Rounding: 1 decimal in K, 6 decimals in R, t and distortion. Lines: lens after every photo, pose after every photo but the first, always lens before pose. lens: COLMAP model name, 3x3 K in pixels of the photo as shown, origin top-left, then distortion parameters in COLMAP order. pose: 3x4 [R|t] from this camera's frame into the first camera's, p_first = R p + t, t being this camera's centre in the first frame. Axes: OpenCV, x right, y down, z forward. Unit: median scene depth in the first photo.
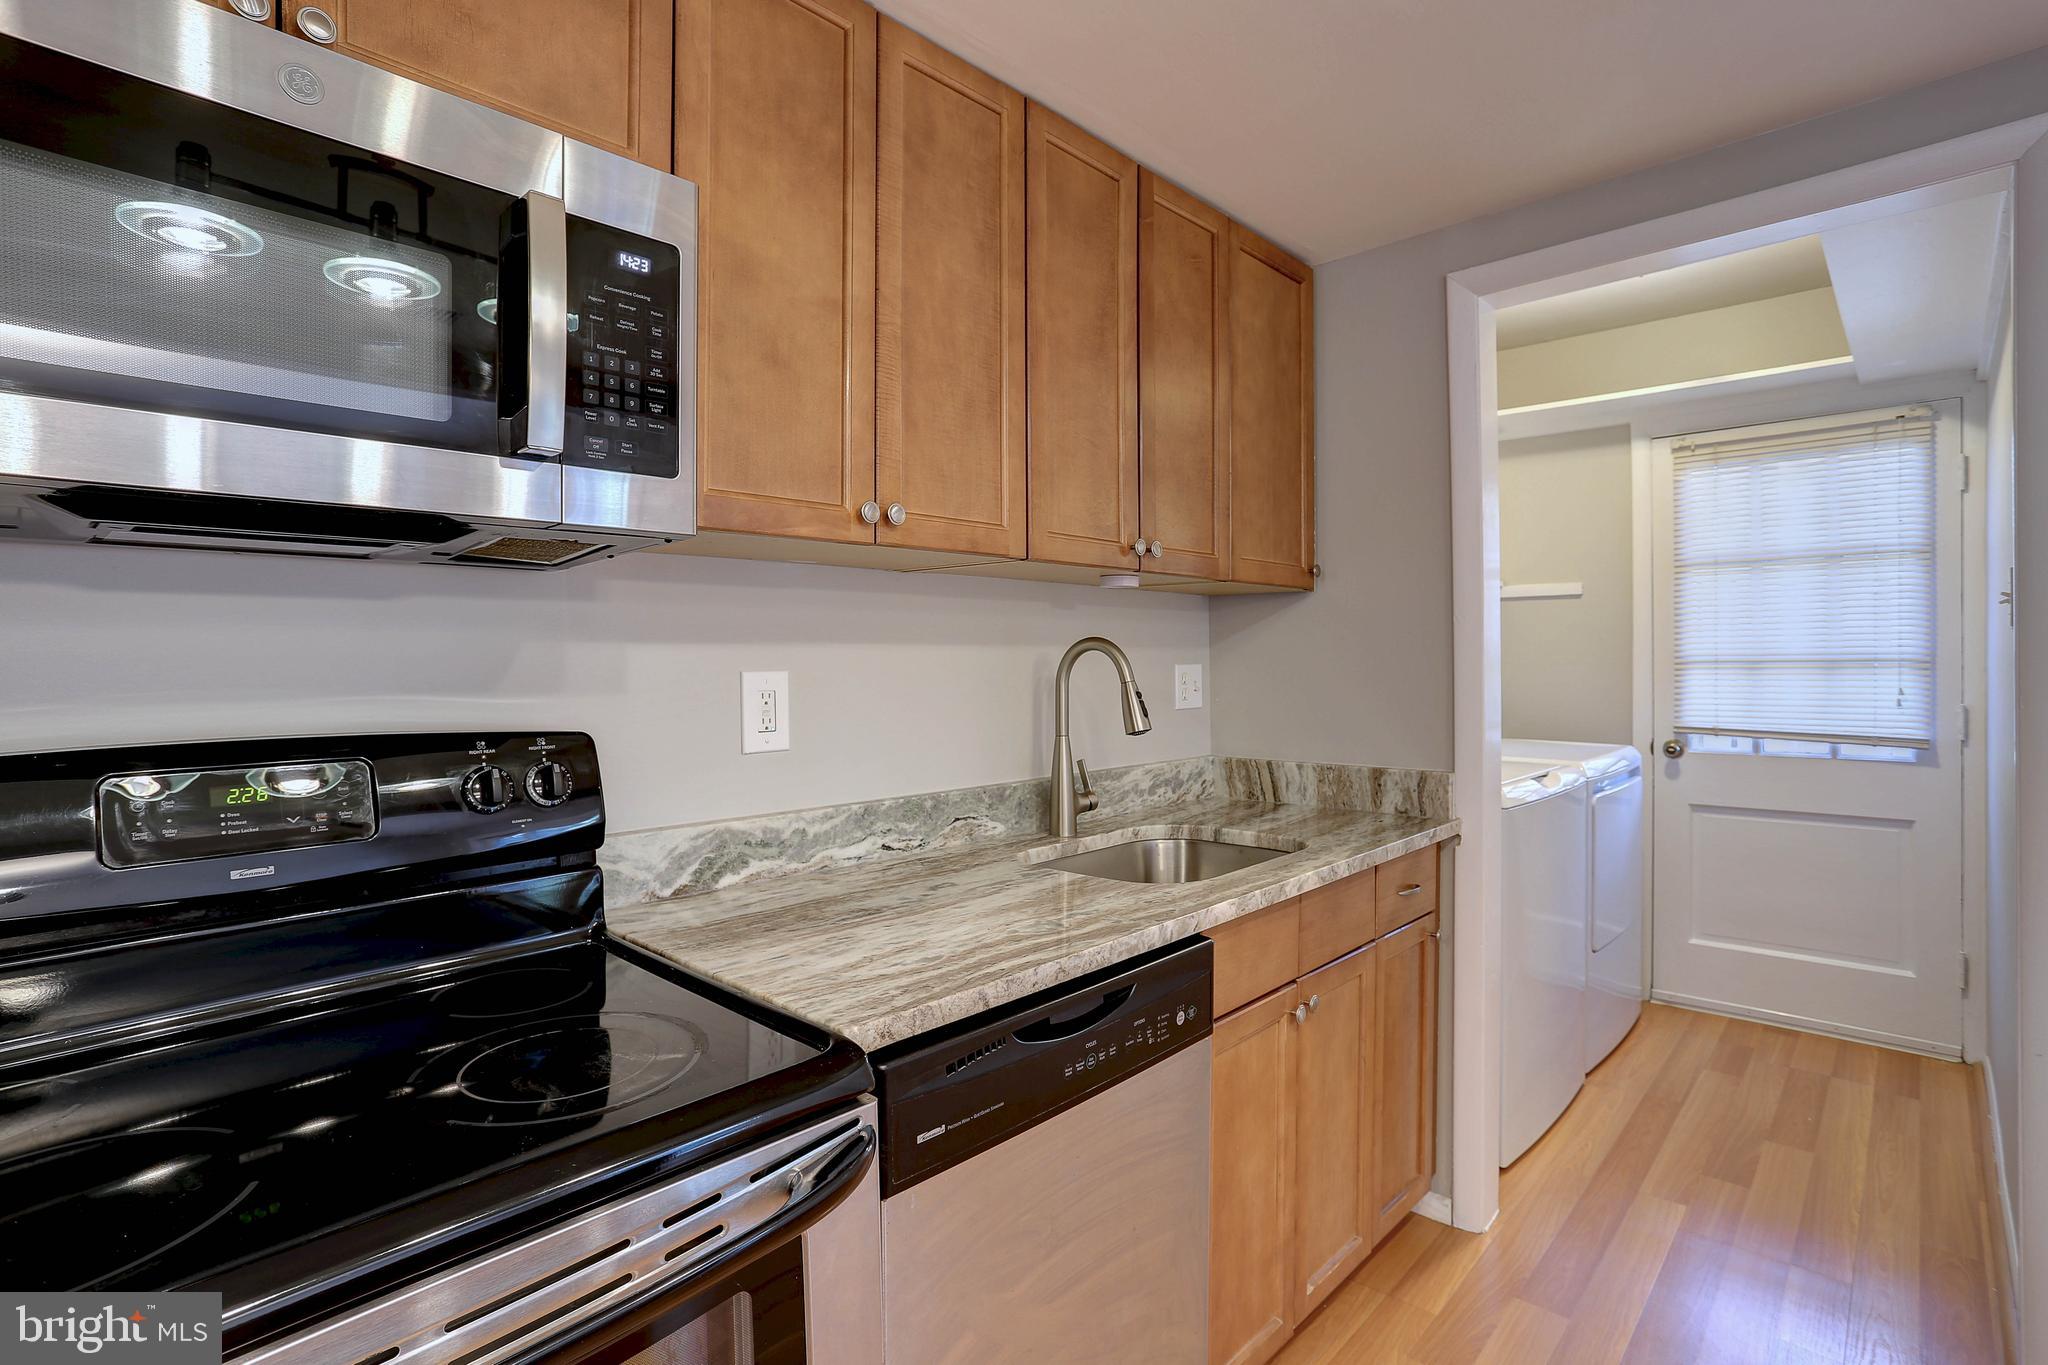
lens RADIAL K [[1006.7, 0, 1018.5], [0, 1006.7, 669.2], [0, 0, 1]] dist [-0.063116, 0.032719]
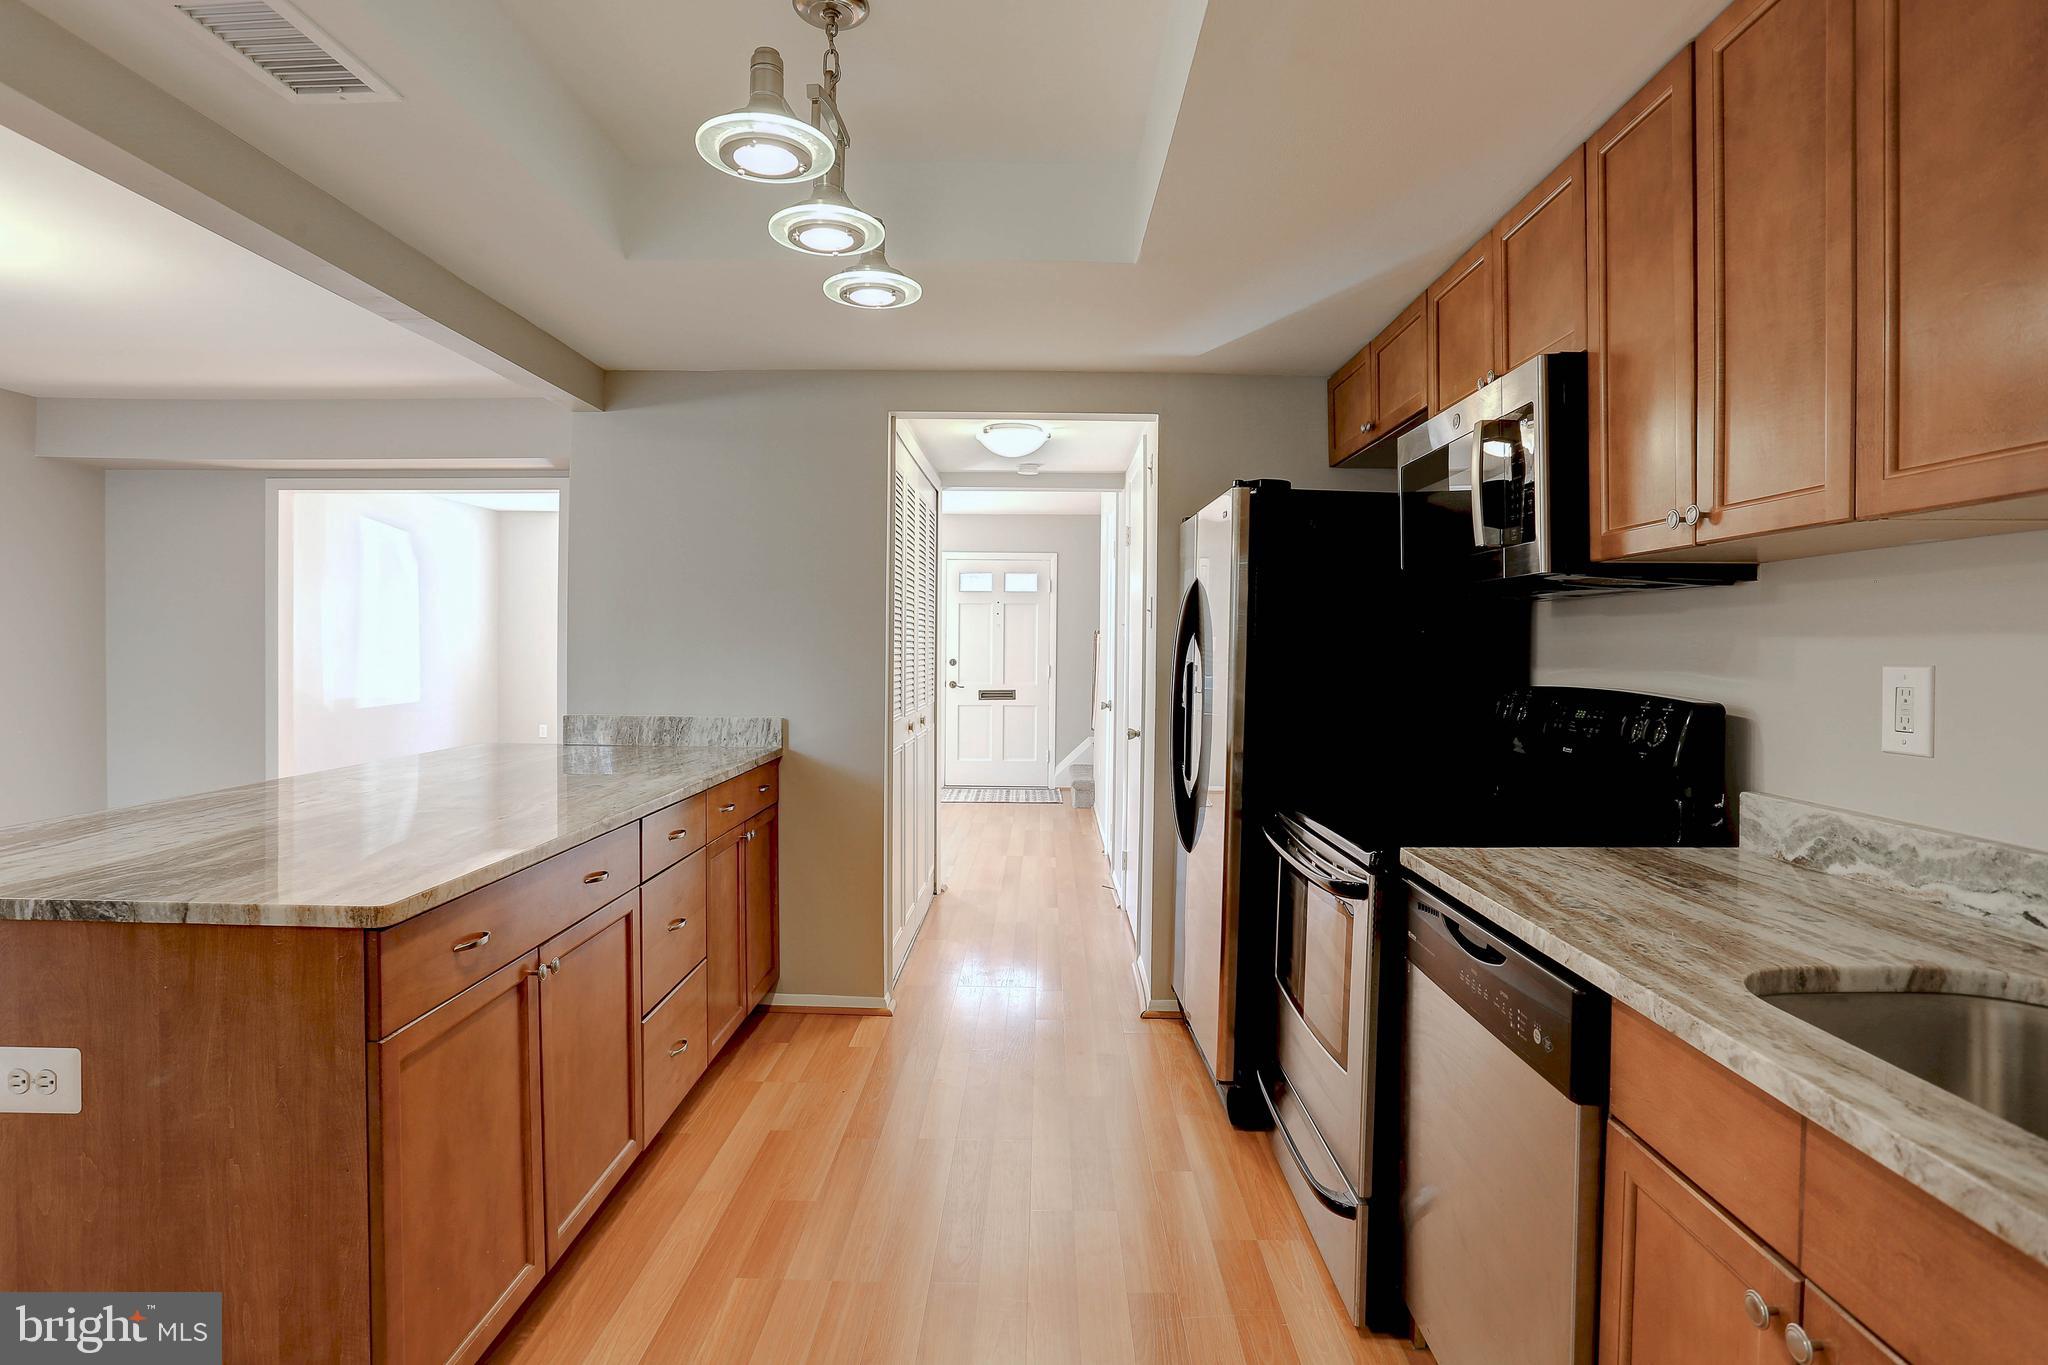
lens RADIAL K [[1075.5, 0, 1023.2], [0, 1075.5, 658.4], [0, 0, 1]] dist [-0.076667, 0.031263]
pose [[-0.747171, 0.007606, -0.664589, 0.607370], [-0.010540, 0.999673, 0.023290, -0.011172], [0.664549, 0.024406, -0.746846, 0.728983]]
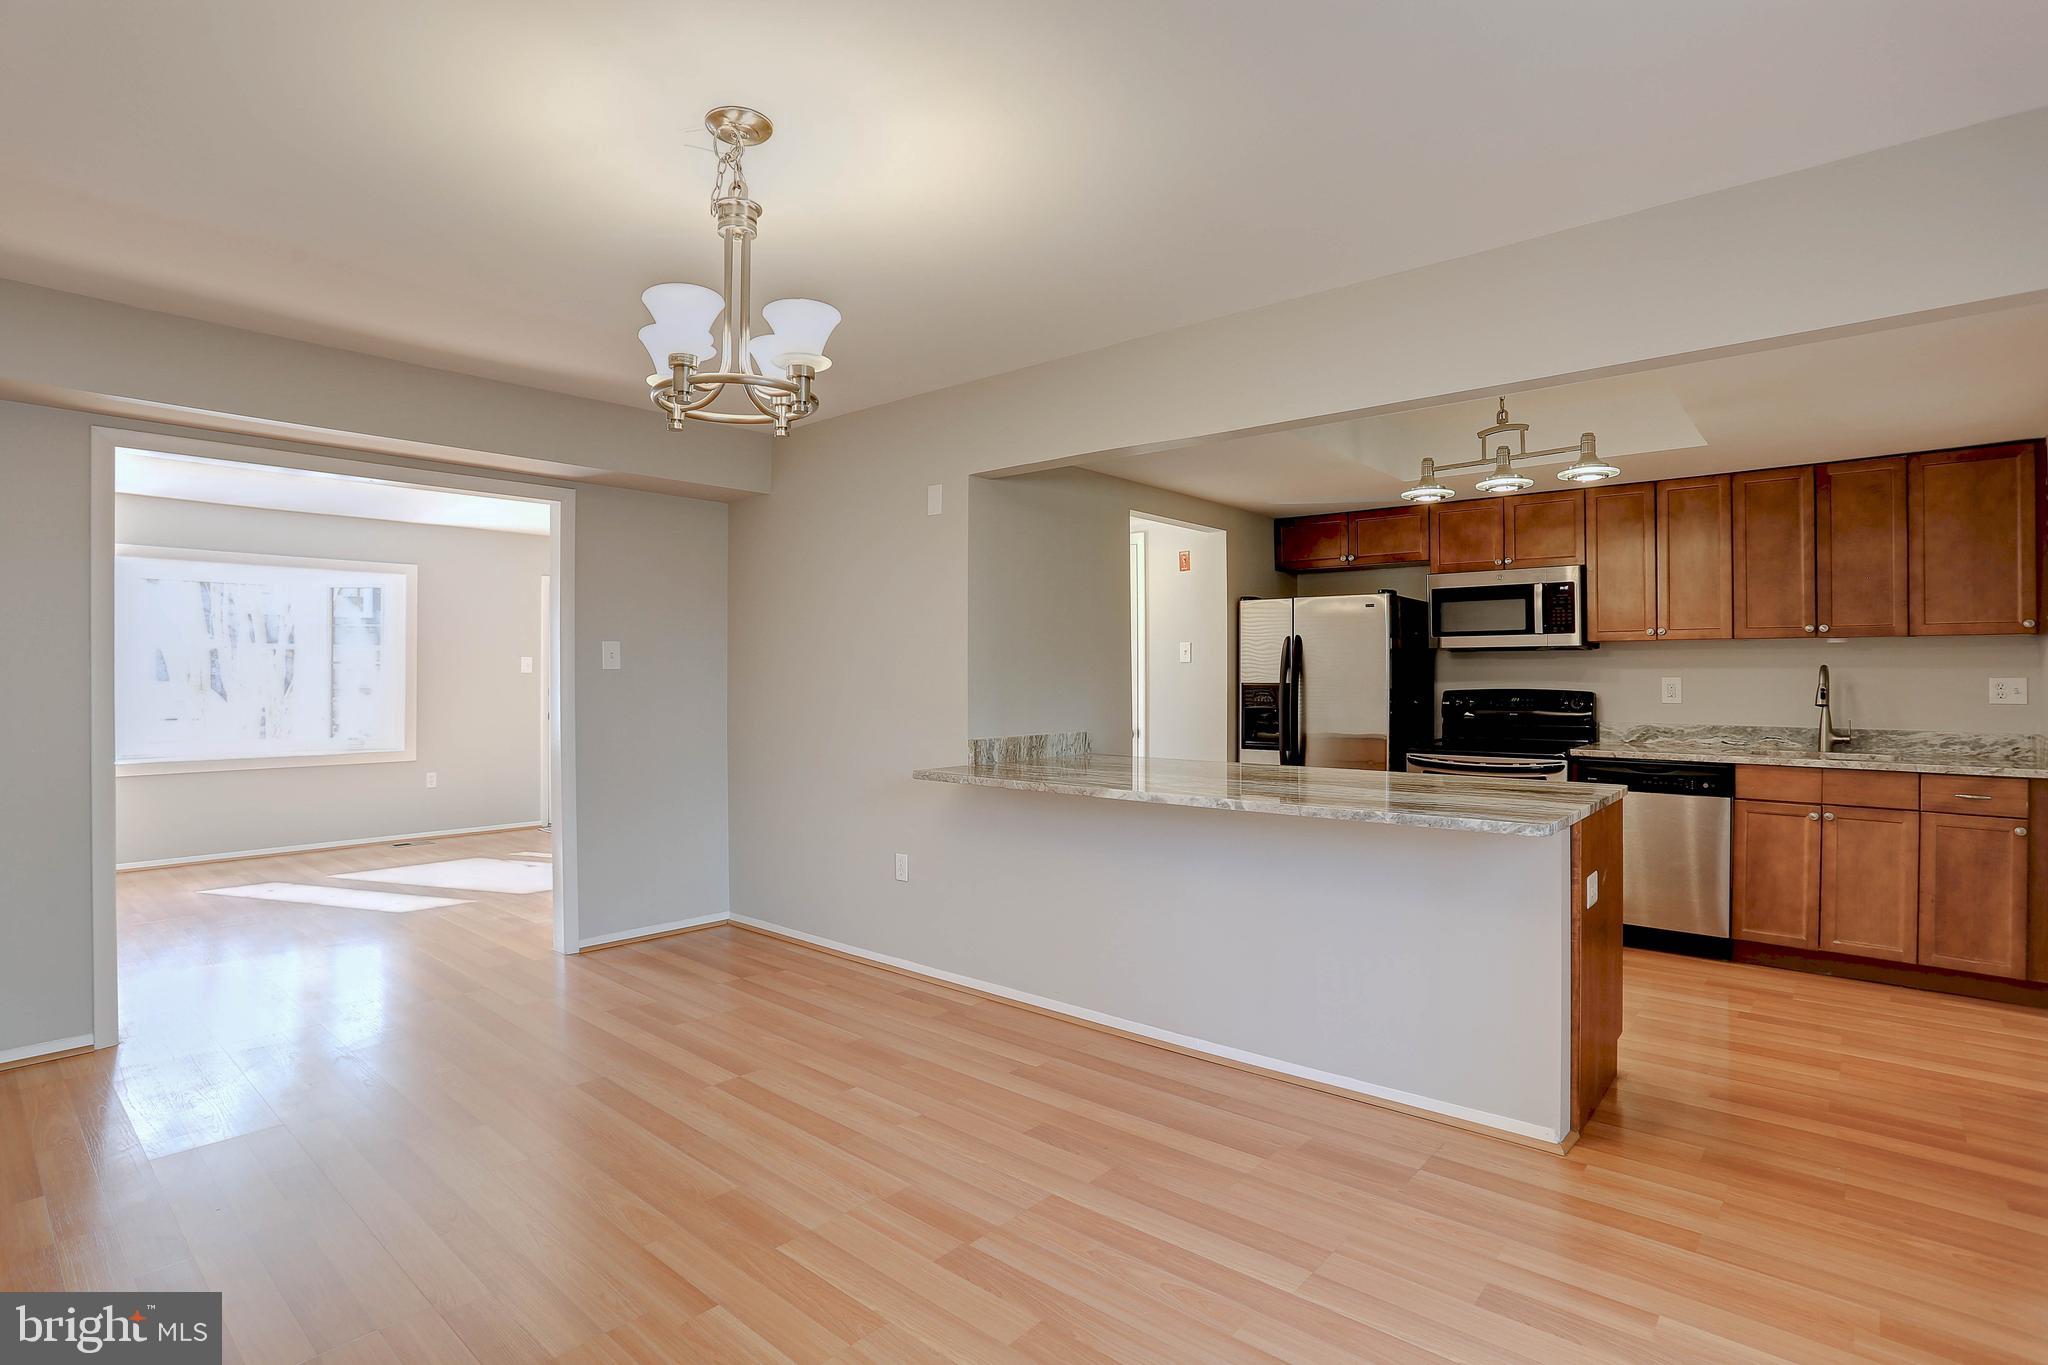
lens RADIAL K [[1057.5, 0, 1051.3], [0, 1057.5, 674.0], [0, 0, 1]] dist [-0.059754, 0.029758]
pose [[0.075079, 0.008759, -0.997139, 1.737073], [-0.007801, 0.999936, 0.008196, -0.011850], [0.997147, 0.007163, 0.075142, -0.709140]]
